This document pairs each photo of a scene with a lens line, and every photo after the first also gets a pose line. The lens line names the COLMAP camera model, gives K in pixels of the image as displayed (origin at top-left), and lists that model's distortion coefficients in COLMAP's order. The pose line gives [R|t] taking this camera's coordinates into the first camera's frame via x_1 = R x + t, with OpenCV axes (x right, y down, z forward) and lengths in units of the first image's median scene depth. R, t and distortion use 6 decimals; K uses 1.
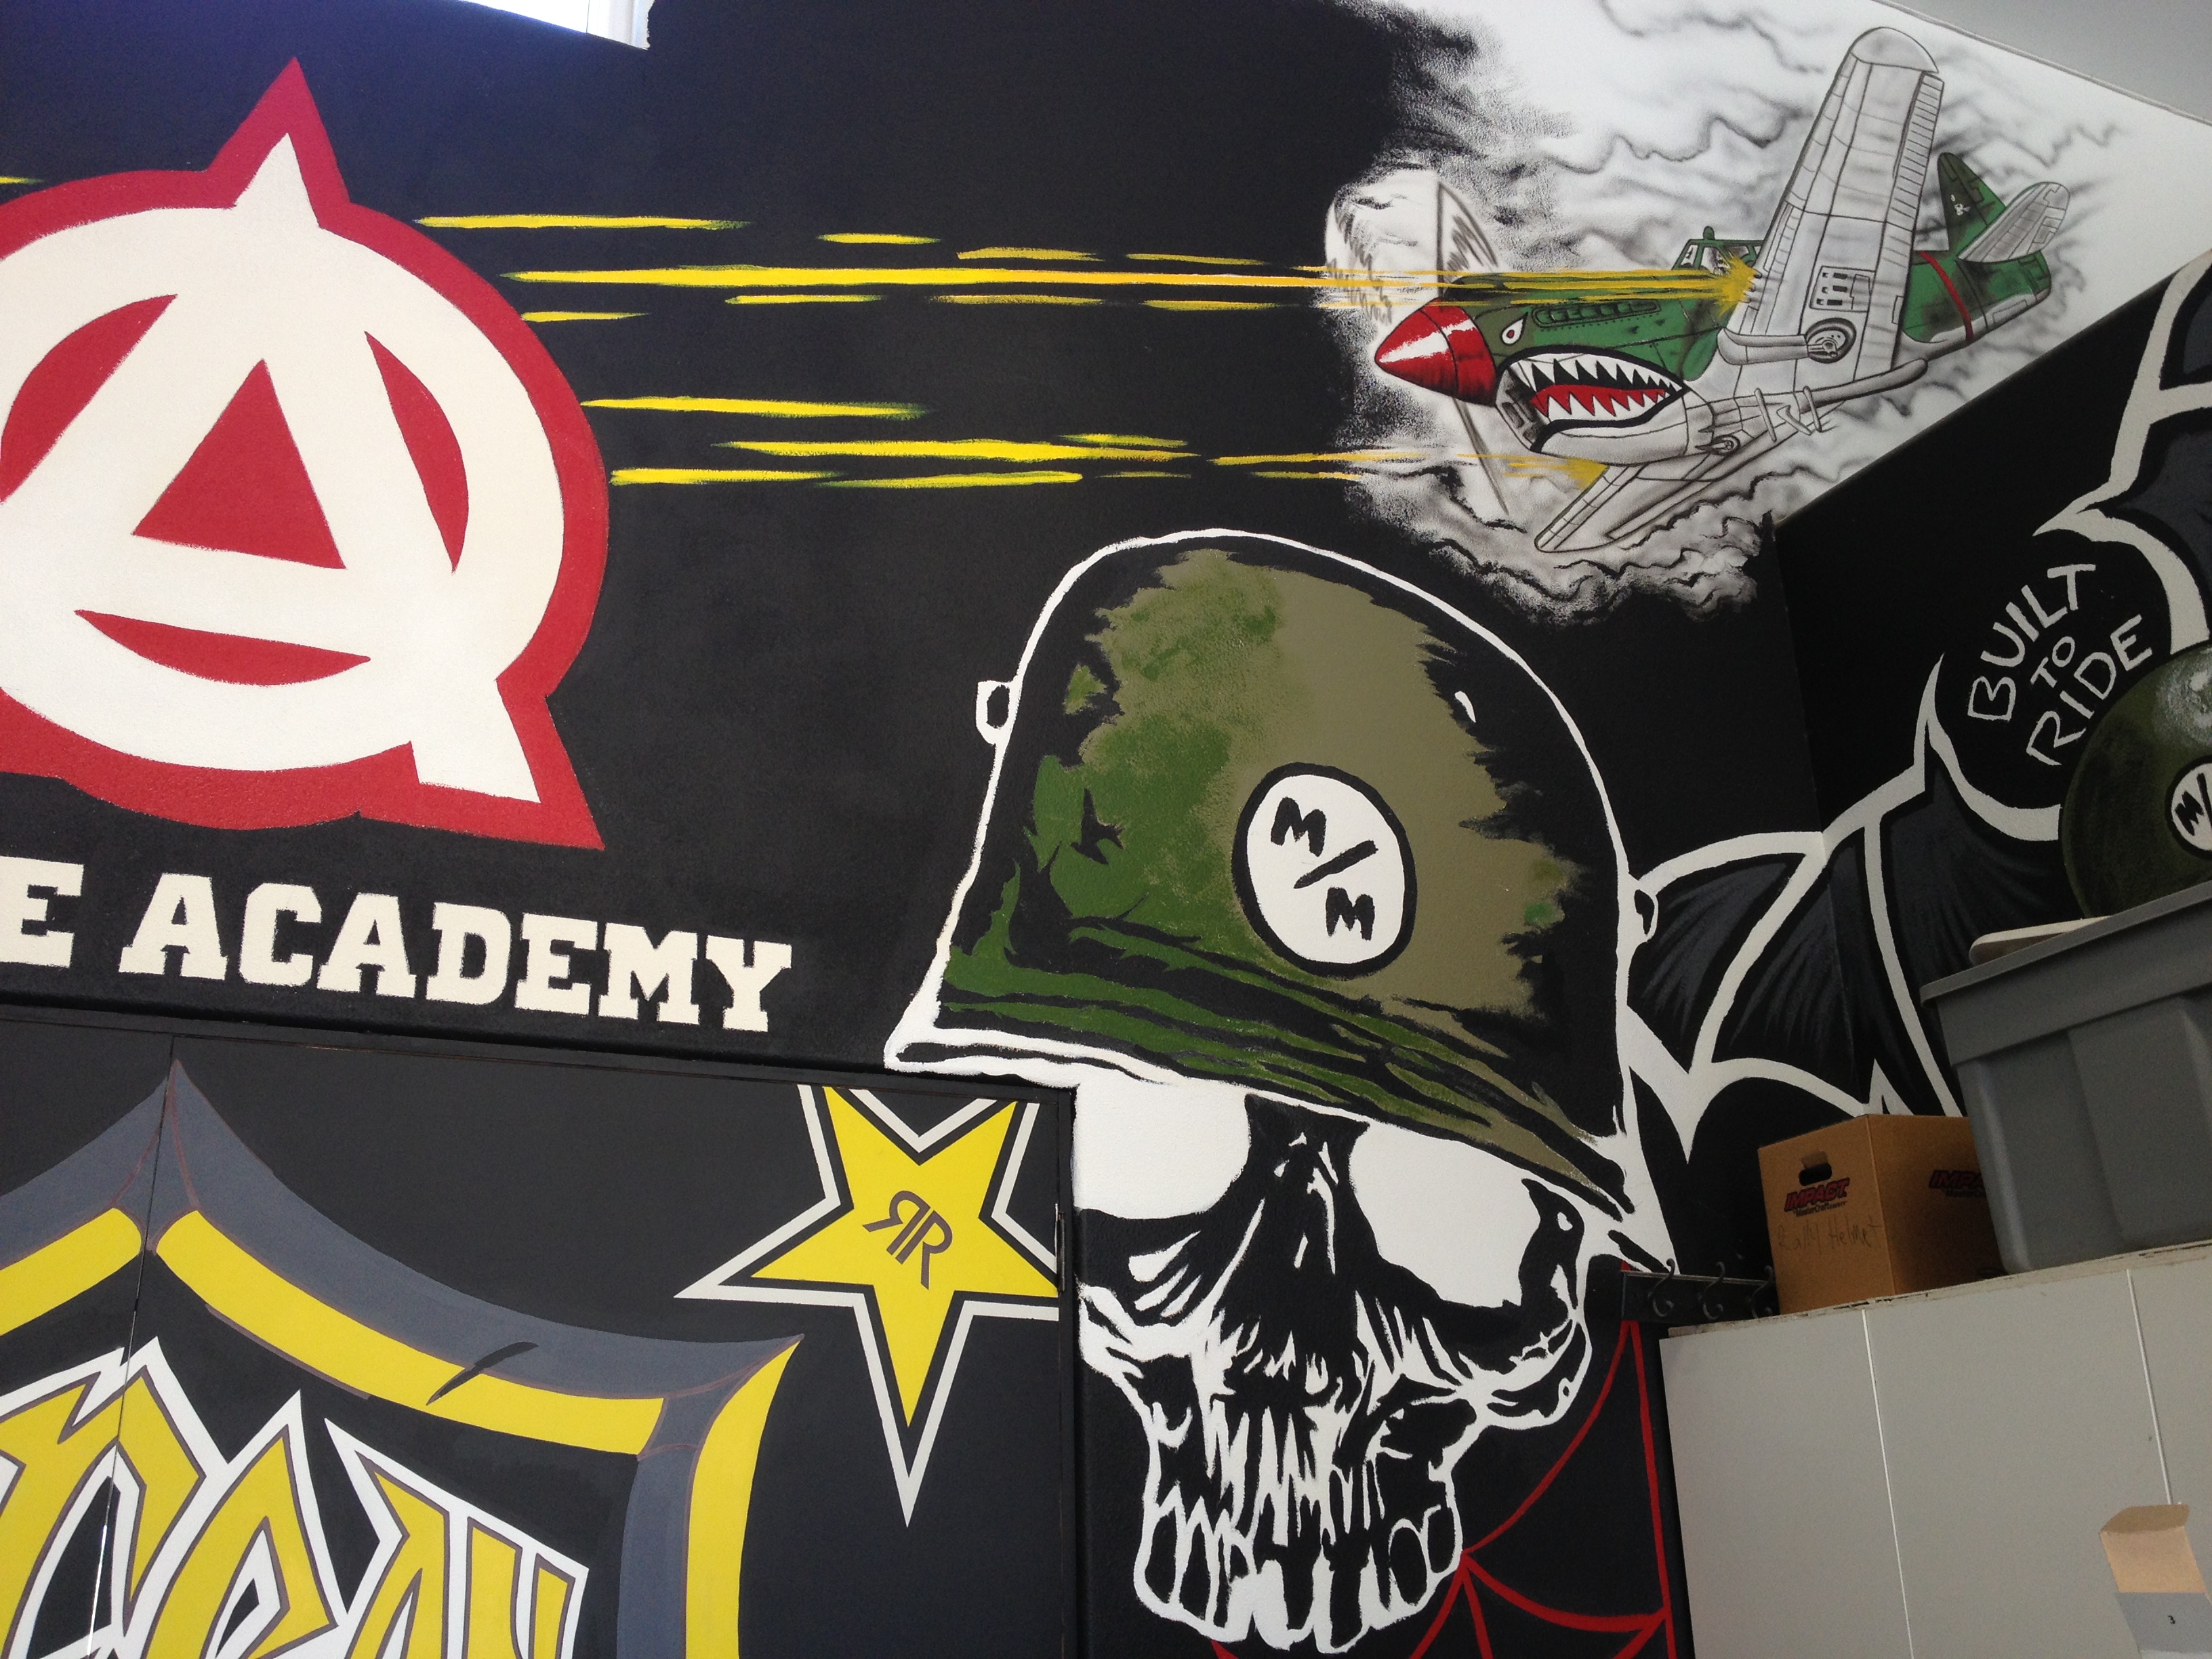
lens RADIAL K [[2086.8, 0, 1087.8], [0, 2086.8, 814.9], [0, 0, 1]] dist [0.107359, -0.211370]
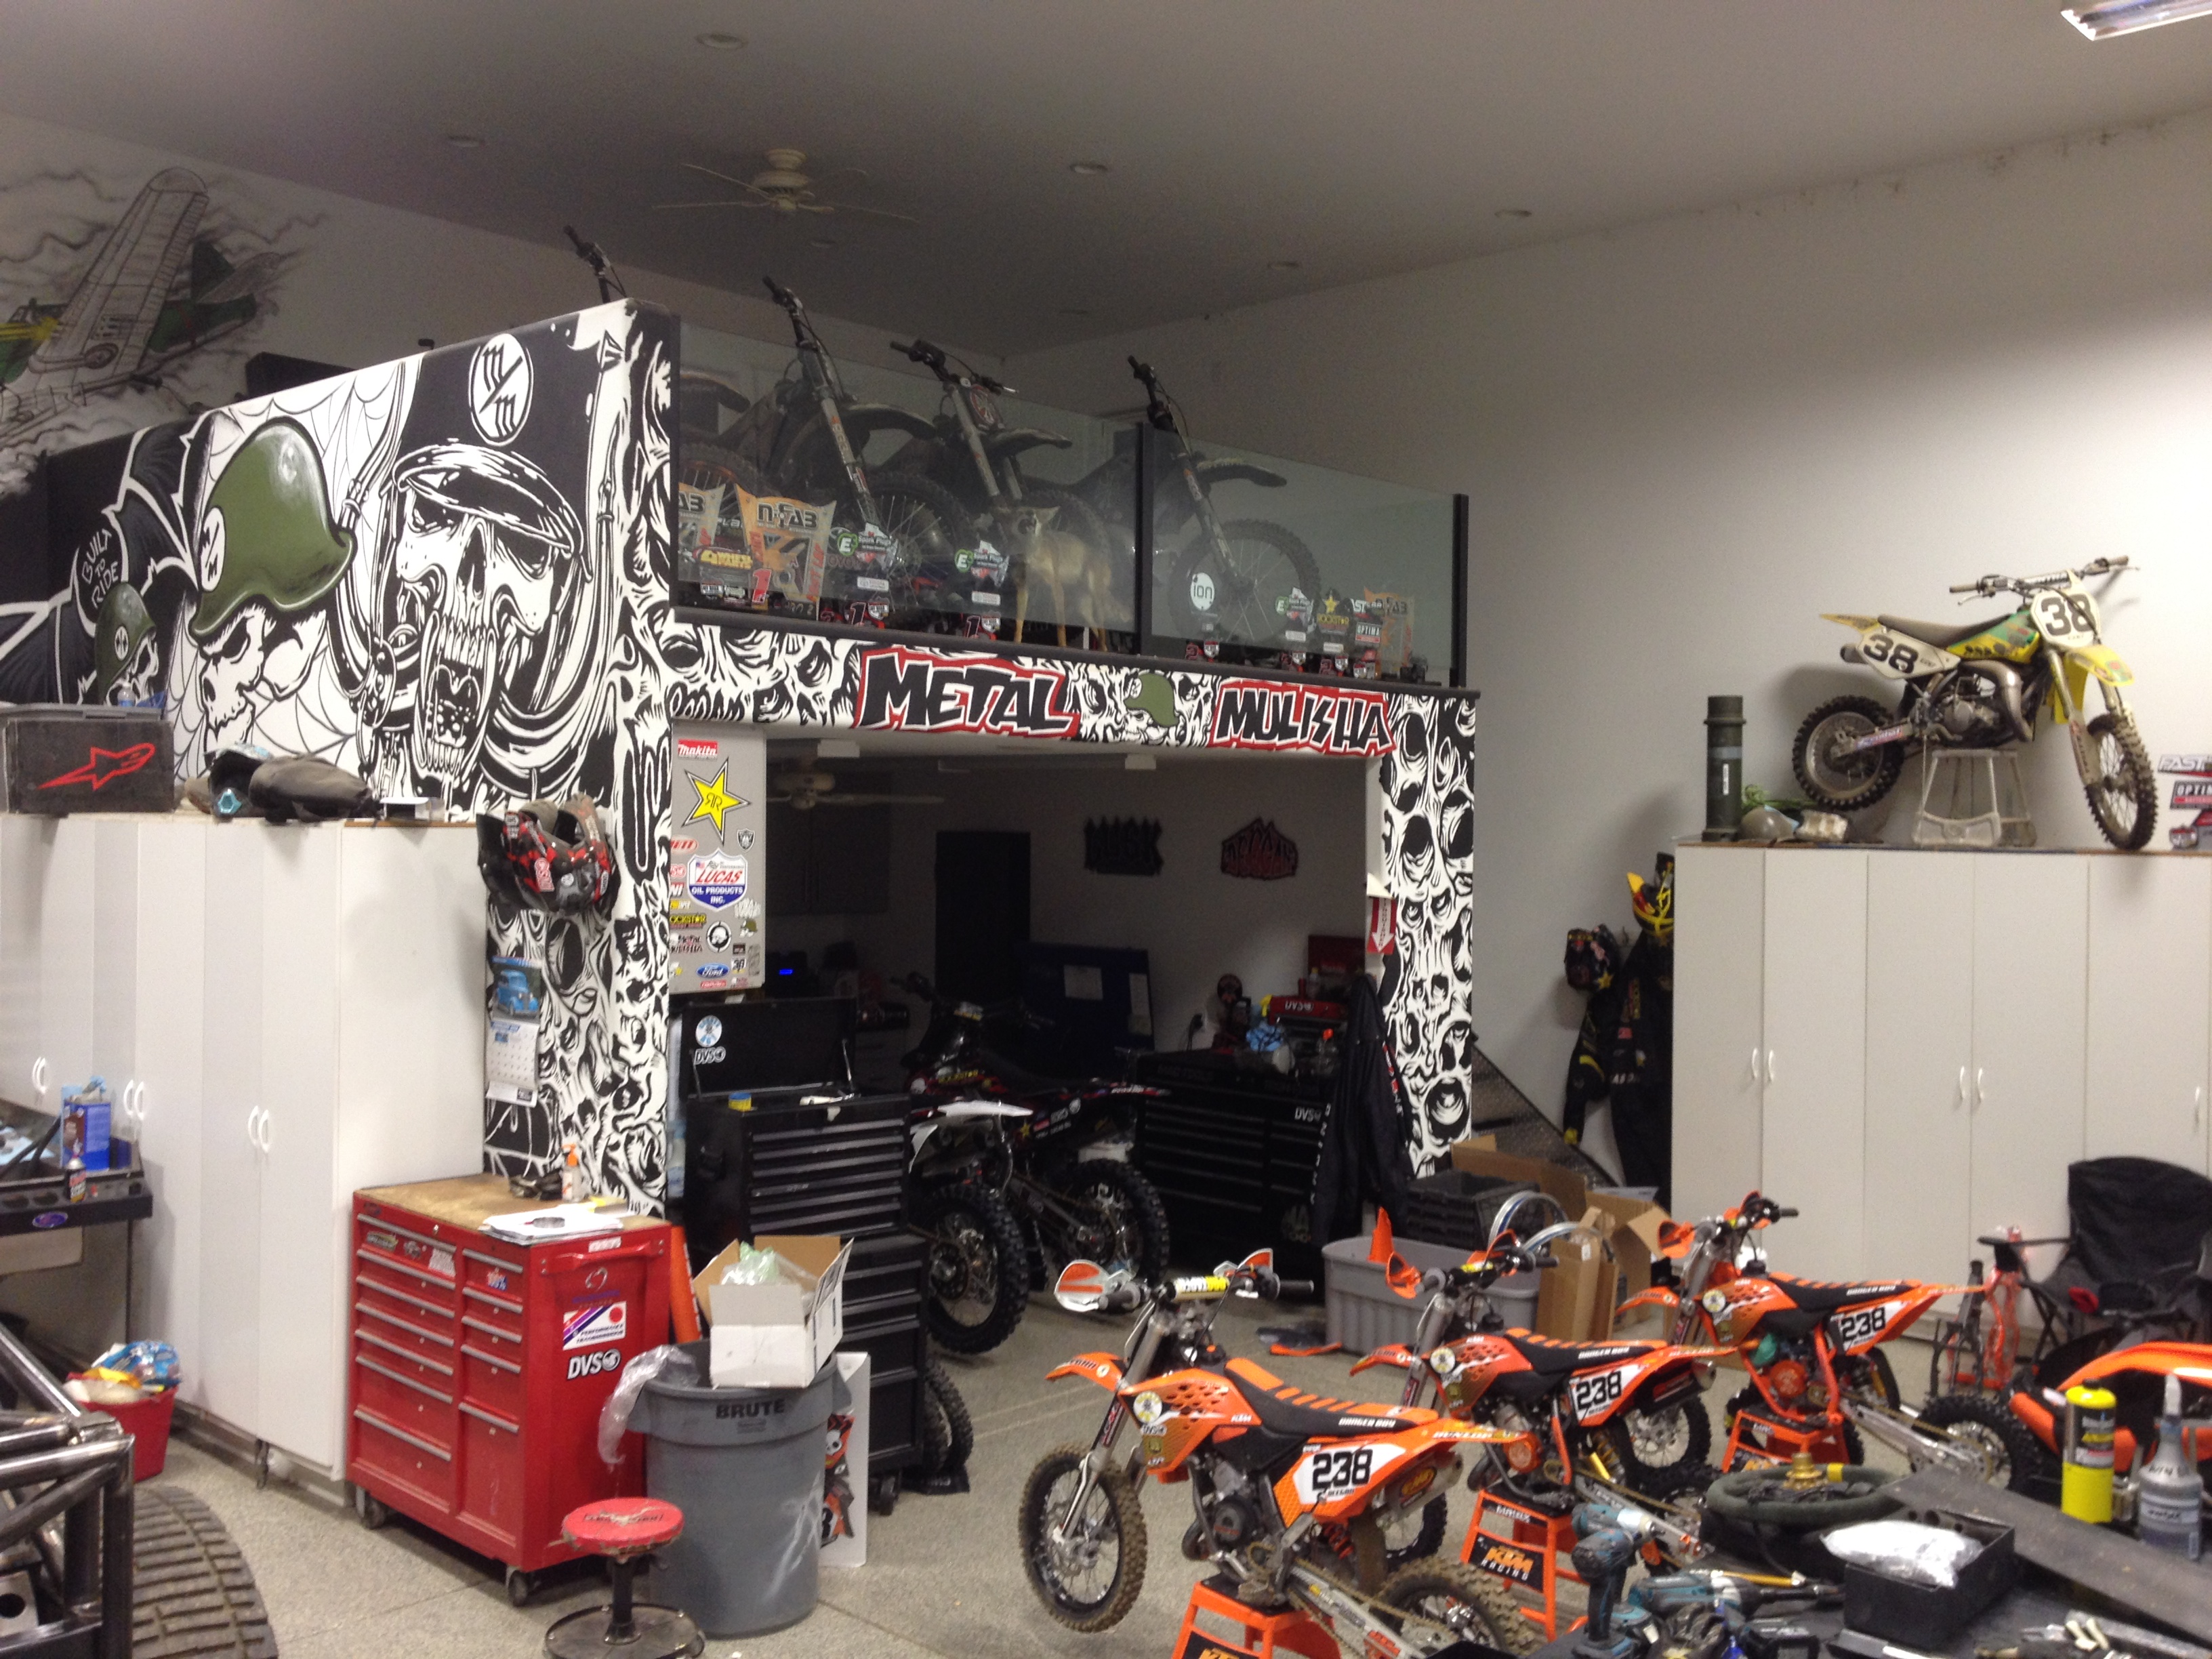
lens RADIAL K [[2082.1, 0, 1085.3], [0, 2082.1, 828.7], [0, 0, 1]] dist [0.091364, -0.167494]
pose [[0.928812, 0.025993, 0.369639, 0.725469], [-0.151566, 0.936923, 0.314965, -0.868987], [-0.338136, -0.348568, 0.874165, -1.991556]]
